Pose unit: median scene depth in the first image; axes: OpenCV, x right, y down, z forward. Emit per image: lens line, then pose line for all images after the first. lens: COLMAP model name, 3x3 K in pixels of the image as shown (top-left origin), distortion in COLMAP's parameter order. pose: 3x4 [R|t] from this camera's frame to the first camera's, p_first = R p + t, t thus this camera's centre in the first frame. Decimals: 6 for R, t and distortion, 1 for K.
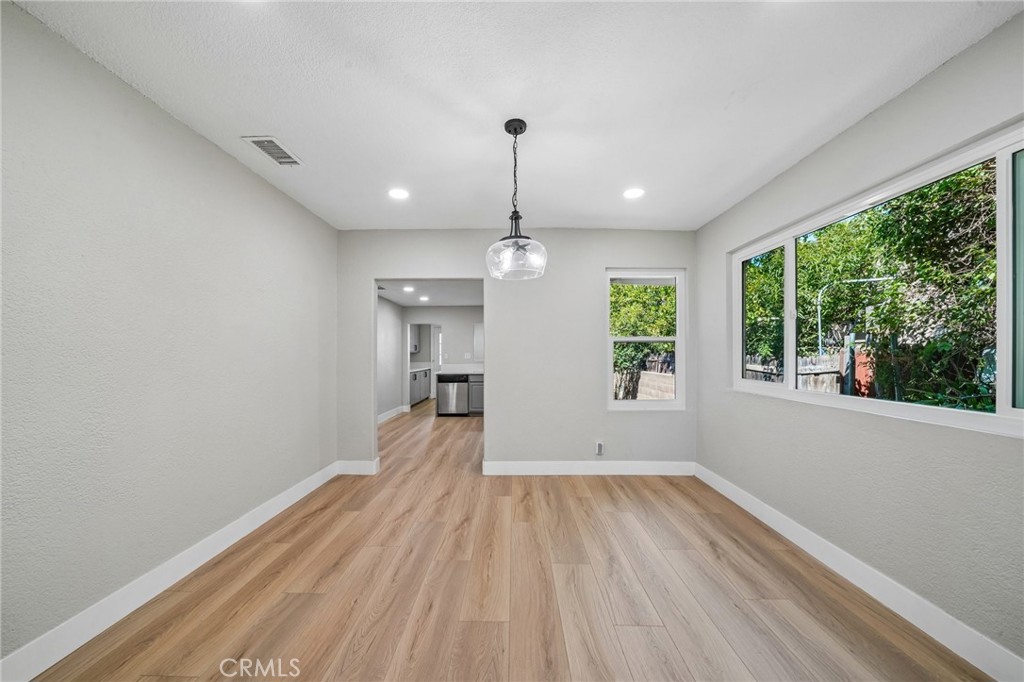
lens RADIAL K [[369.0, 0, 516.1], [0, 369.0, 342.1], [0, 0, 1]] dist [-0.013366, -0.000088]
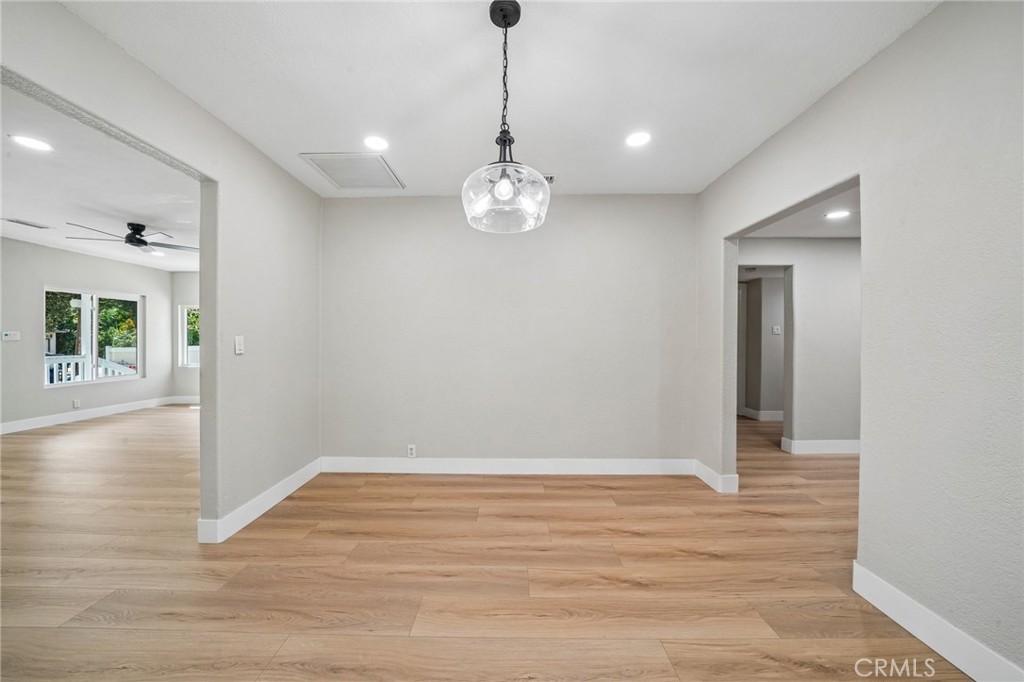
lens RADIAL K [[363.6, 0, 507.6], [0, 363.6, 342.1], [0, 0, 1]] dist [-0.021948, 0.004005]
pose [[-0.018374, 0.008047, -0.999799, 0.457438], [0.039183, 0.999205, 0.007322, 0.021446], [0.999063, -0.039041, -0.018674, 0.686325]]
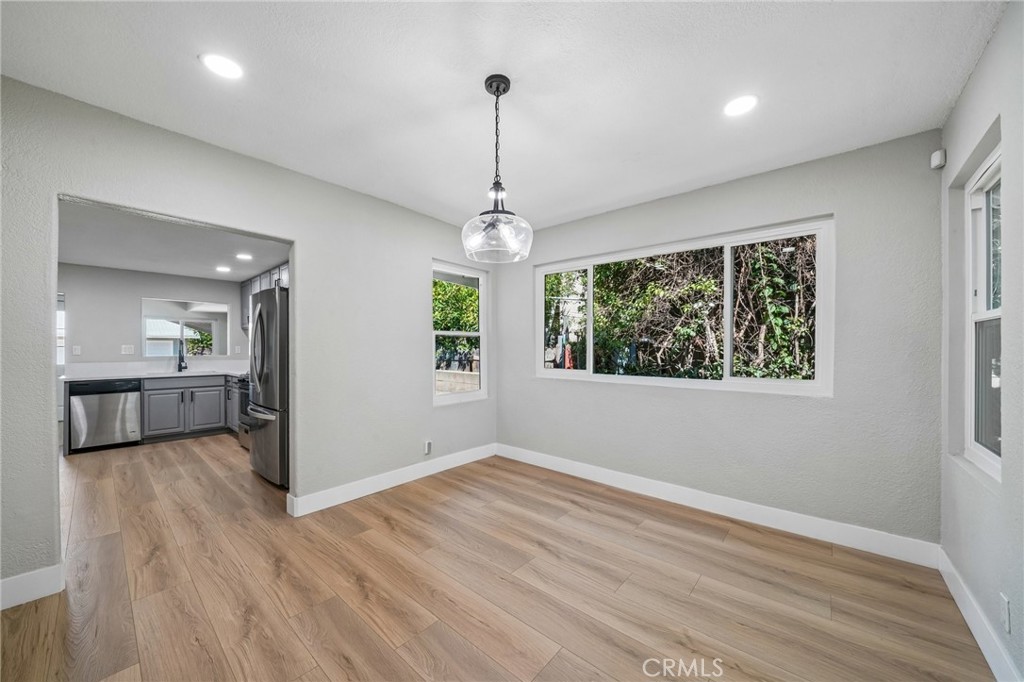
lens RADIAL K [[363.6, 0, 507.6], [0, 363.6, 342.1], [0, 0, 1]] dist [-0.021948, 0.004005]
pose [[0.660086, 0.011985, 0.751095, -0.417455], [-0.028592, 0.999549, 0.009177, 0.002578], [-0.750646, -0.027533, 0.660131, 0.285902]]
